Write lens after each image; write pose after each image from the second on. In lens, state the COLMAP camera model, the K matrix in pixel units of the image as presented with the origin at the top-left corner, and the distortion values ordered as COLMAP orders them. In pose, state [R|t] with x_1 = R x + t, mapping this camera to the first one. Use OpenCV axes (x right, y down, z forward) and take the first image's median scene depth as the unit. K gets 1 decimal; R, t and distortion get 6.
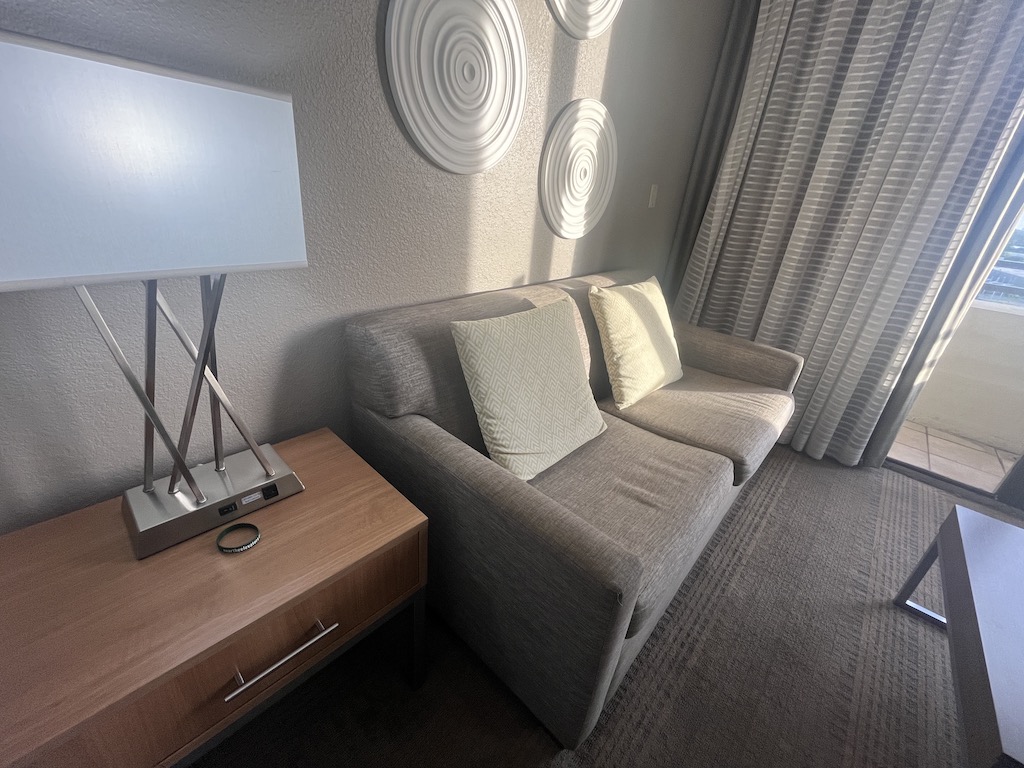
lens RADIAL K [[421.8, 0, 511.5], [0, 421.8, 389.3], [0, 0, 1]] dist [-0.000286, 0.000045]
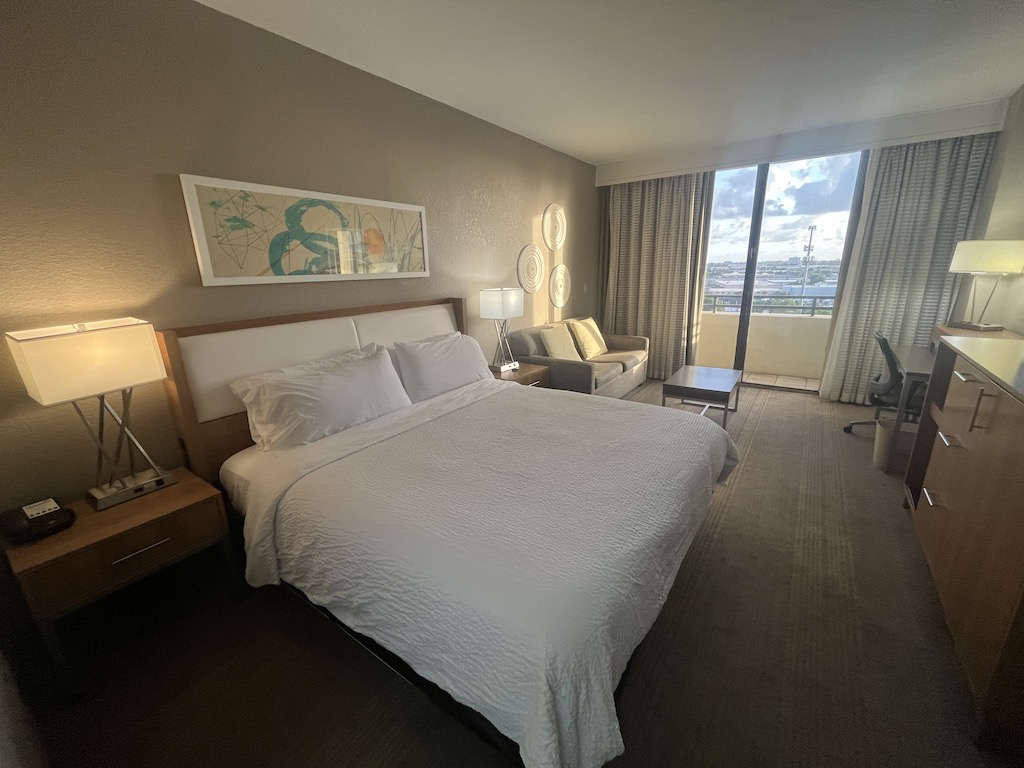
lens RADIAL K [[421.8, 0, 511.5], [0, 421.8, 389.3], [0, 0, 1]] dist [-0.000286, 0.000045]
pose [[0.986278, -0.137465, 0.091434, -0.559124], [0.151240, 0.974376, -0.166488, 0.660419], [-0.066204, 0.178031, 0.981795, -1.821035]]
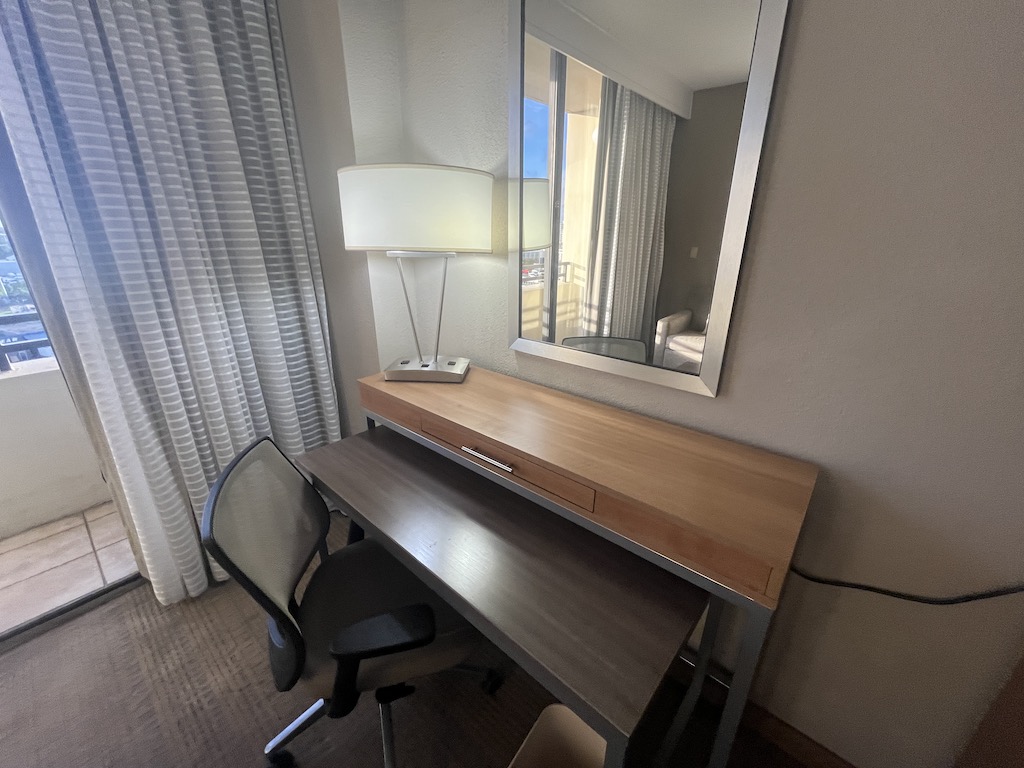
lens RADIAL K [[421.8, 0, 511.5], [0, 421.8, 389.3], [0, 0, 1]] dist [-0.000286, 0.000045]
pose [[-0.026638, -0.433826, 0.900603, 1.008699], [0.436461, 0.805466, 0.400908, 0.100356], [-0.899329, 0.403757, 0.167892, -0.324439]]
